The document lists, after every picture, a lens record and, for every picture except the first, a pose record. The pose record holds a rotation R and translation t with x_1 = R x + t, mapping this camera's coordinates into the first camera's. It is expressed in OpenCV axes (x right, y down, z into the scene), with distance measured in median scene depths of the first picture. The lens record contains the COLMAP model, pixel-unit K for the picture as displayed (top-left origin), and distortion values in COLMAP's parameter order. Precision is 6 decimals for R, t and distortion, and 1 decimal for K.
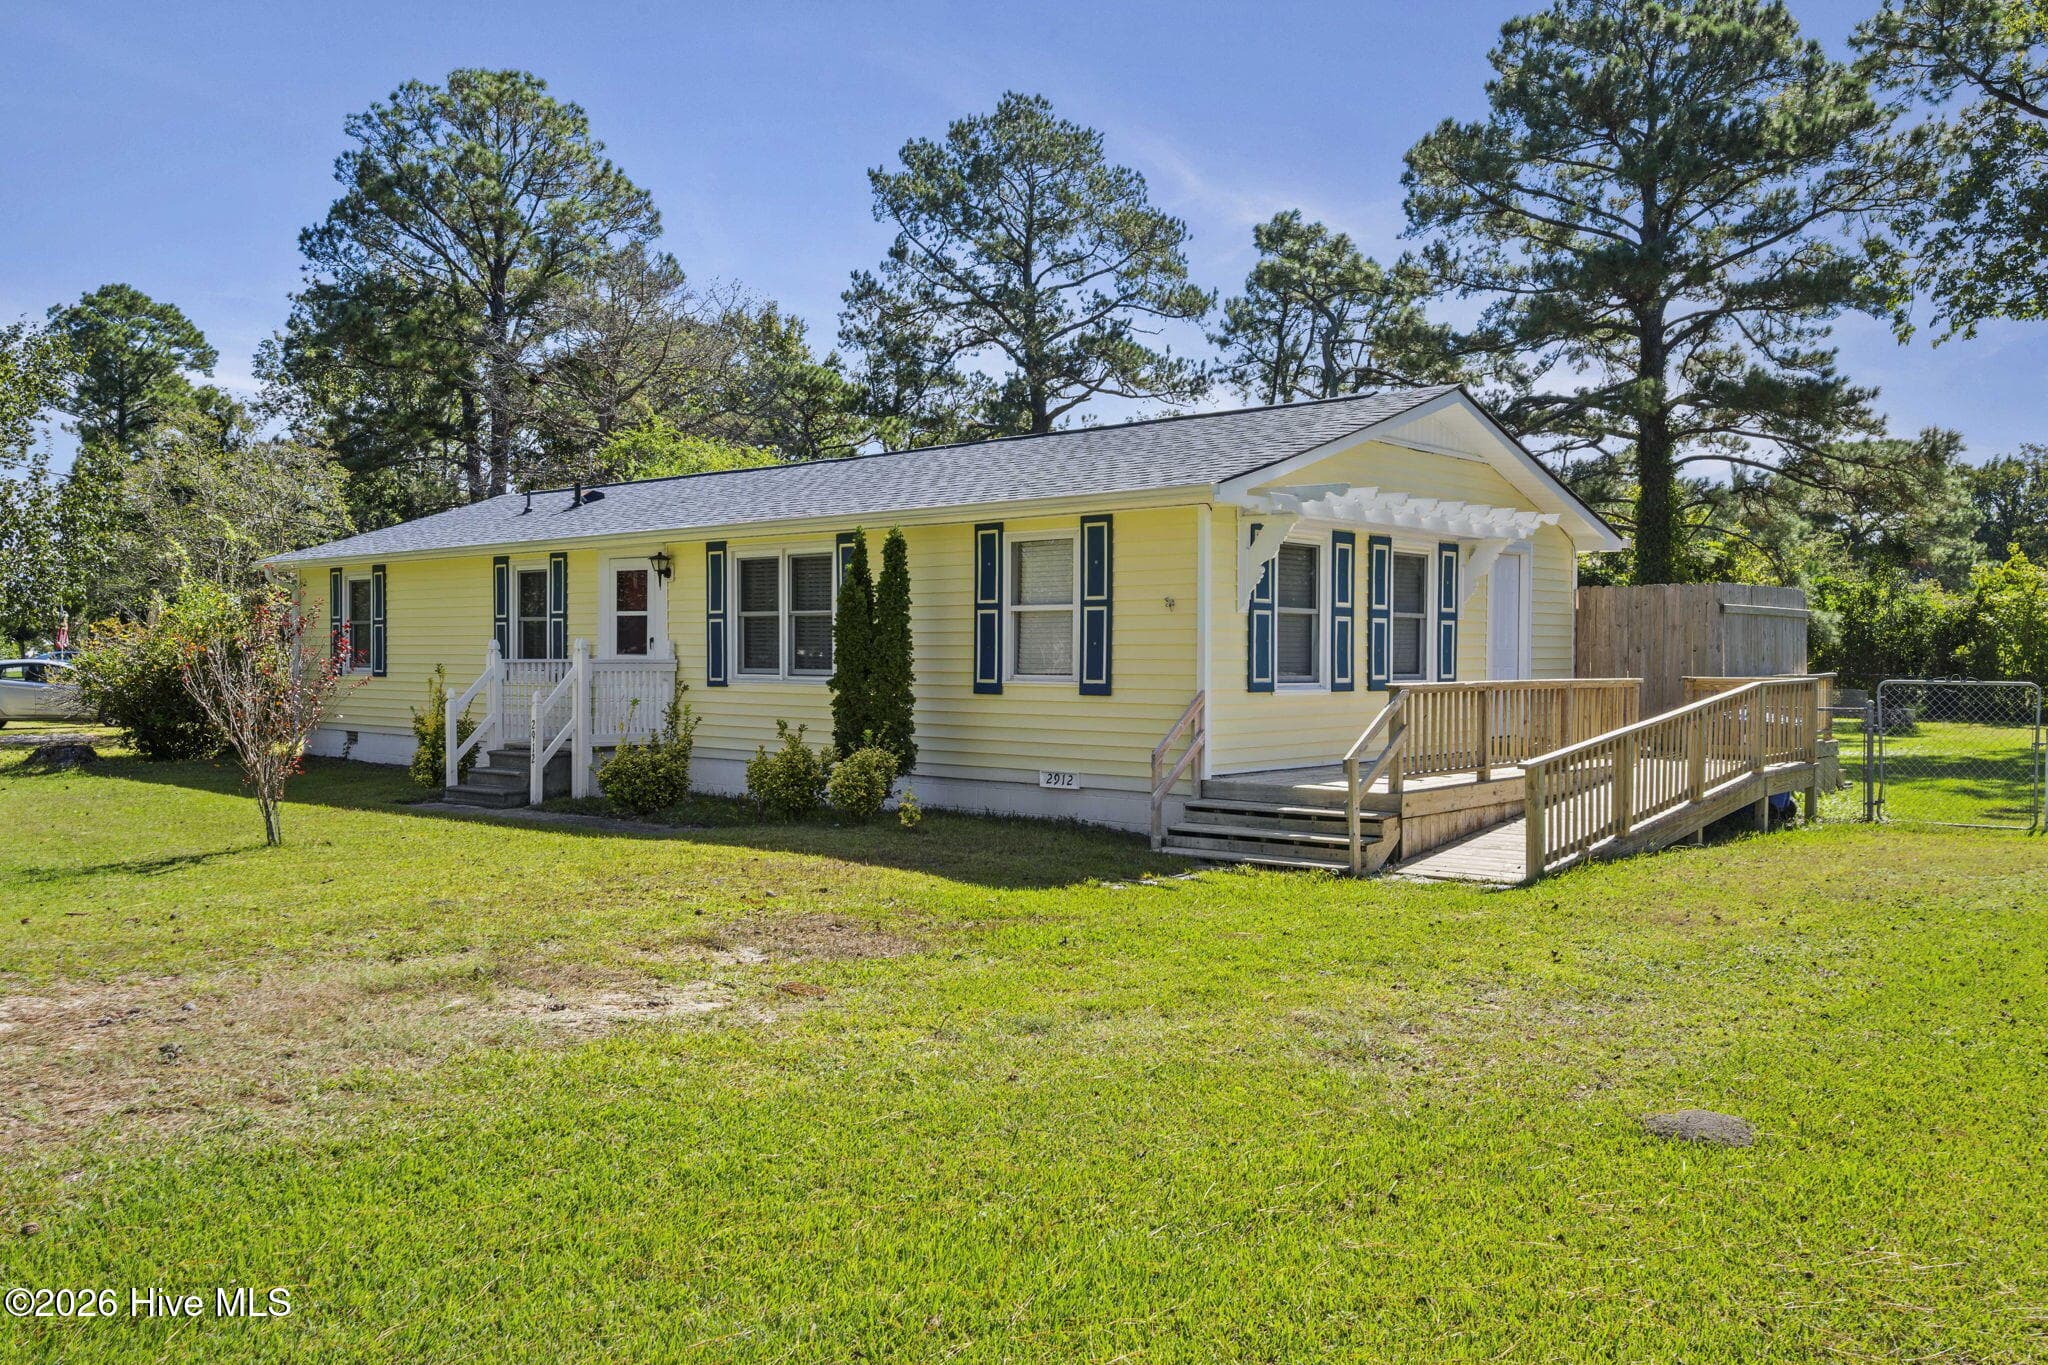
lens RADIAL K [[1628.6, 0, 1046.7], [0, 1628.6, 763.9], [0, 0, 1]] dist [0.005401, 0.000202]
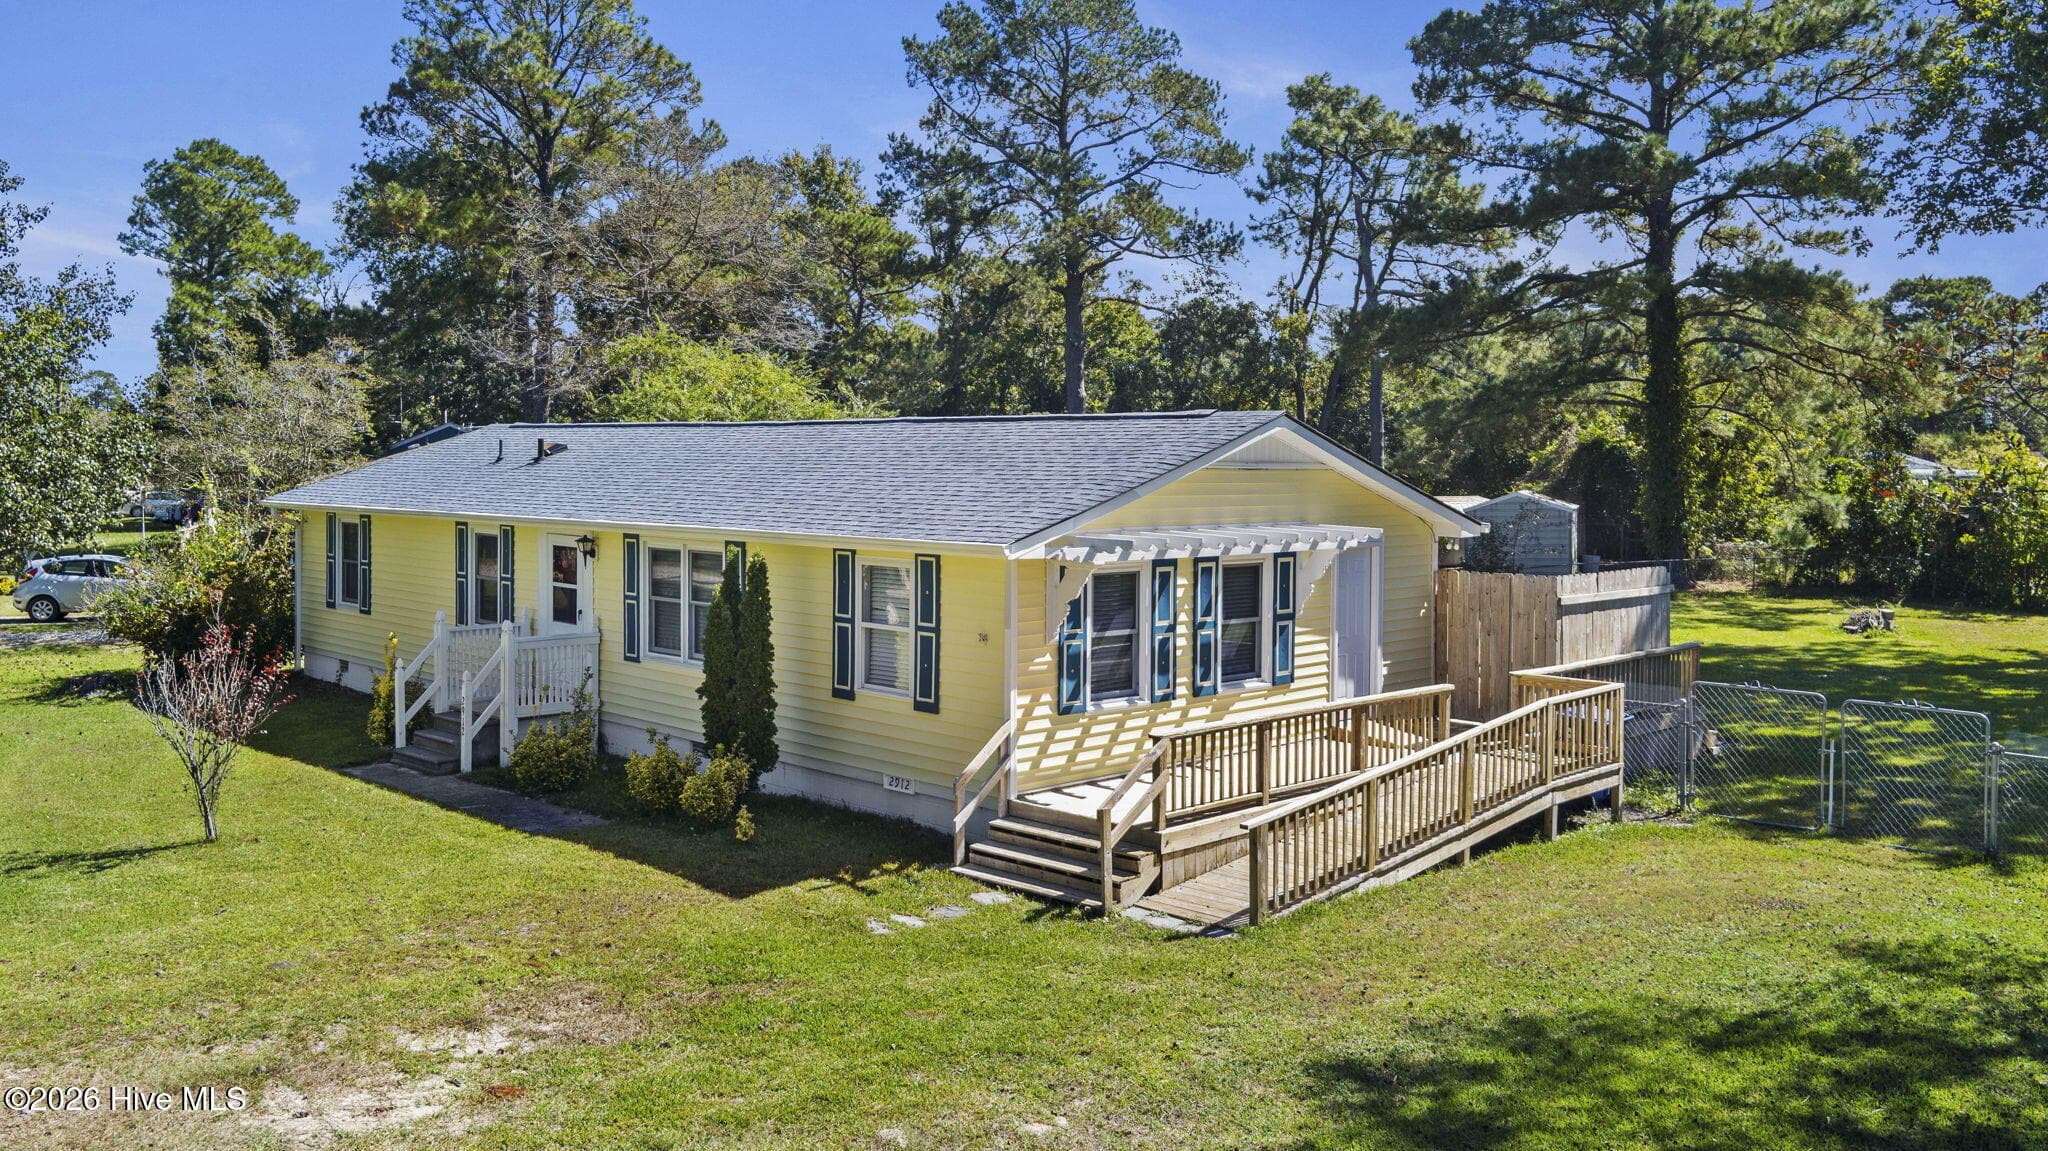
lens RADIAL K [[1662.0, 0, 1024.0], [0, 1662.0, 575.5], [0, 0, 1]] dist [-0.033718, 0.006277]
pose [[0.997861, 0.007759, -0.064907, 0.046742], [-0.007819, 0.999969, -0.000672, -0.037300], [0.064899, 0.001178, 0.997891, -0.034783]]
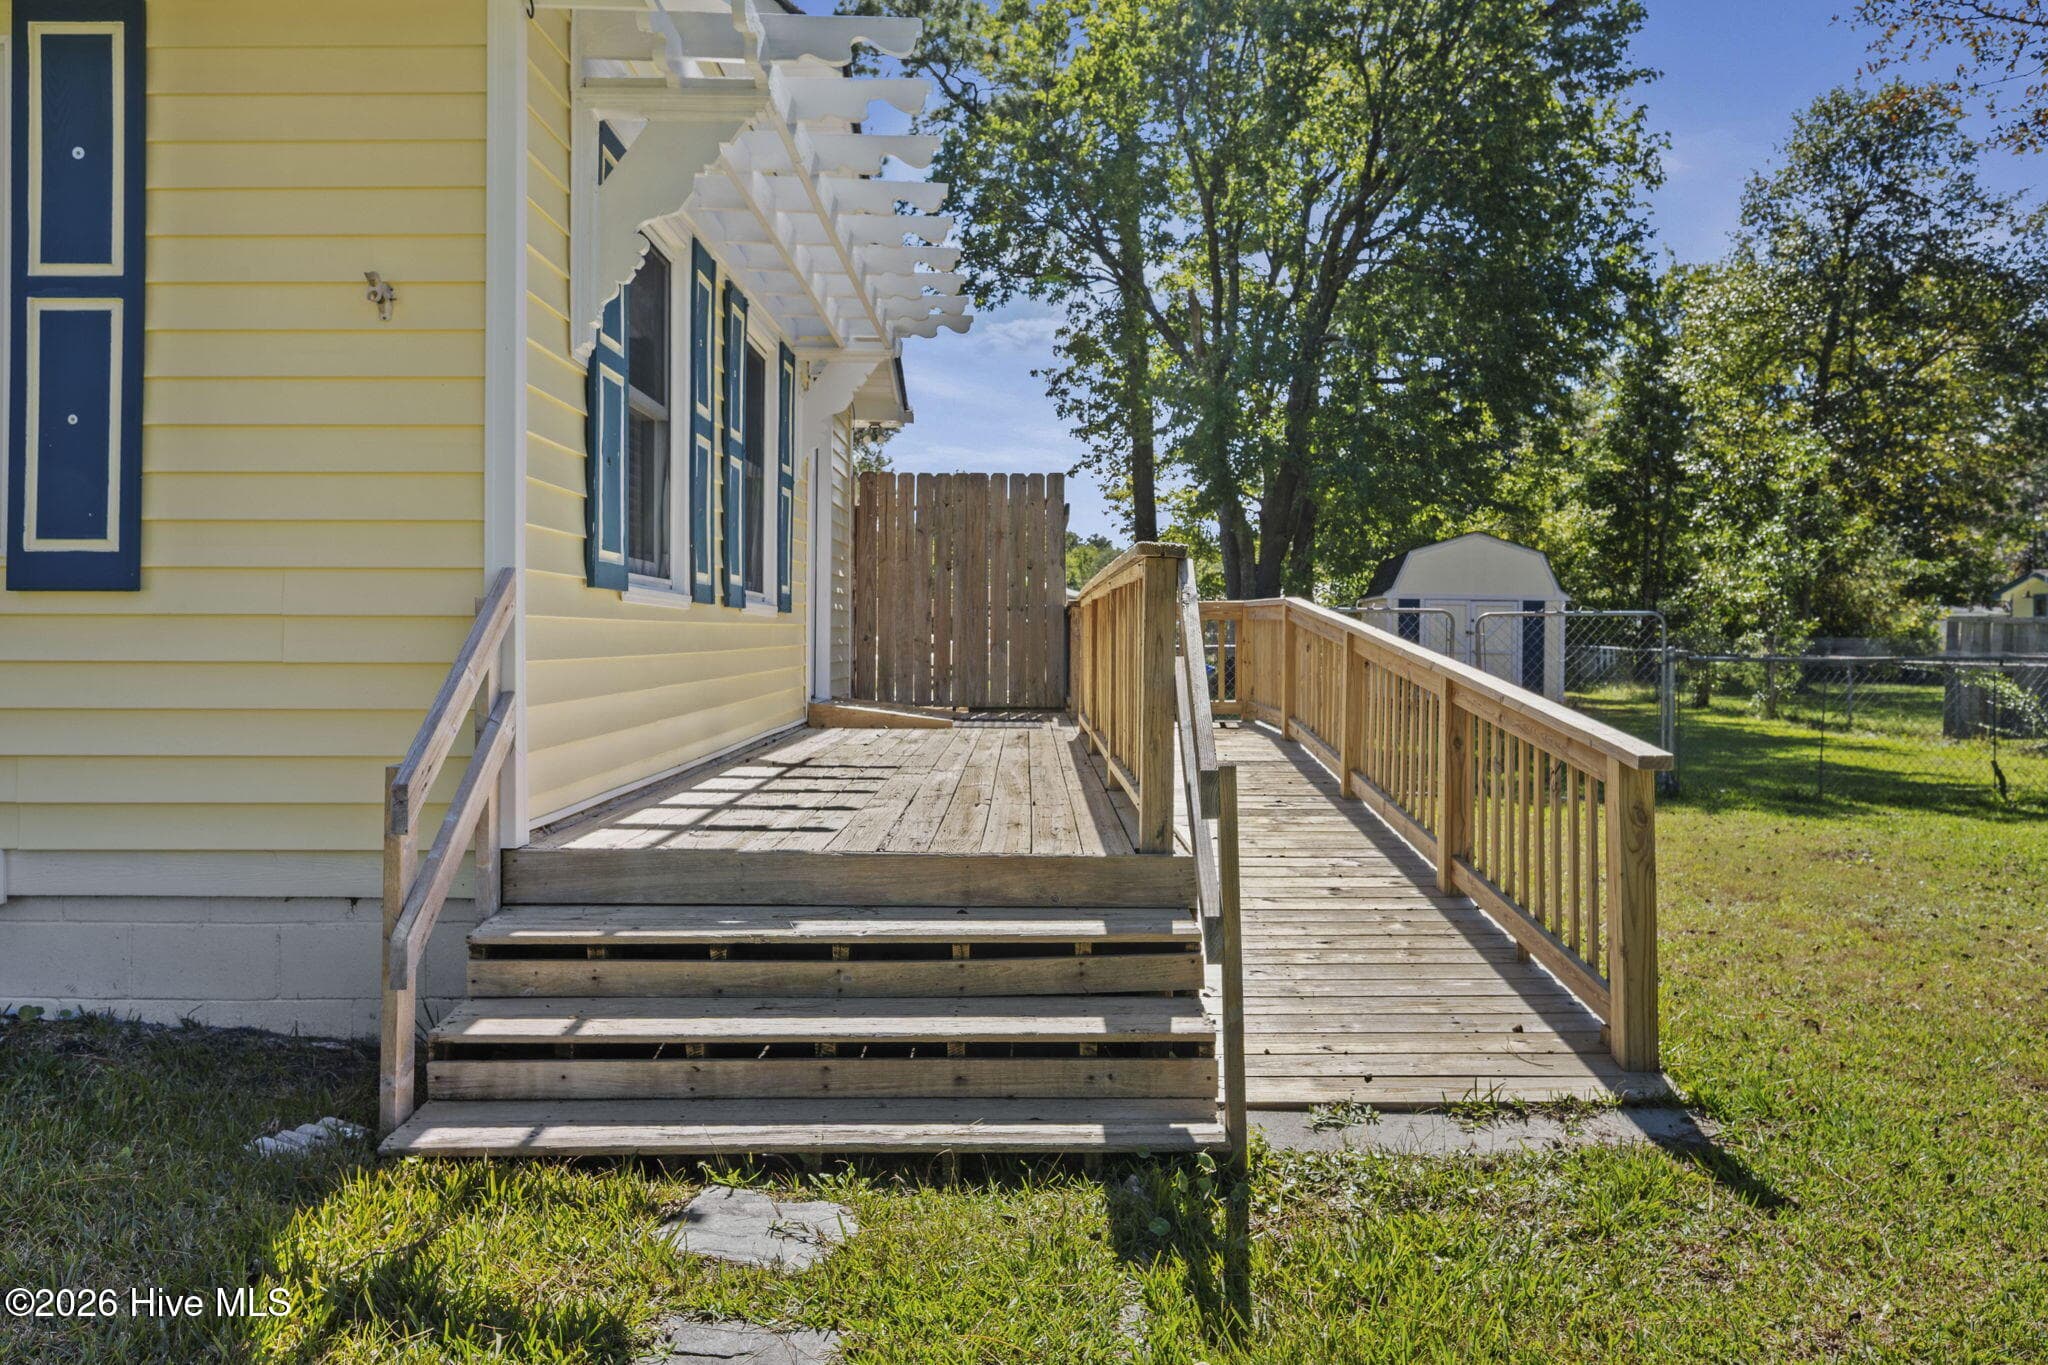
lens RADIAL K [[1560.2, 0, 1026.2], [0, 1560.2, 659.6], [0, 0, 1]] dist [0.003831, 0.000685]
pose [[0.760762, -0.002313, 0.649026, -0.006805], [0.040326, 0.998230, -0.043712, -0.002526], [-0.647777, 0.059427, 0.759509, 0.183821]]
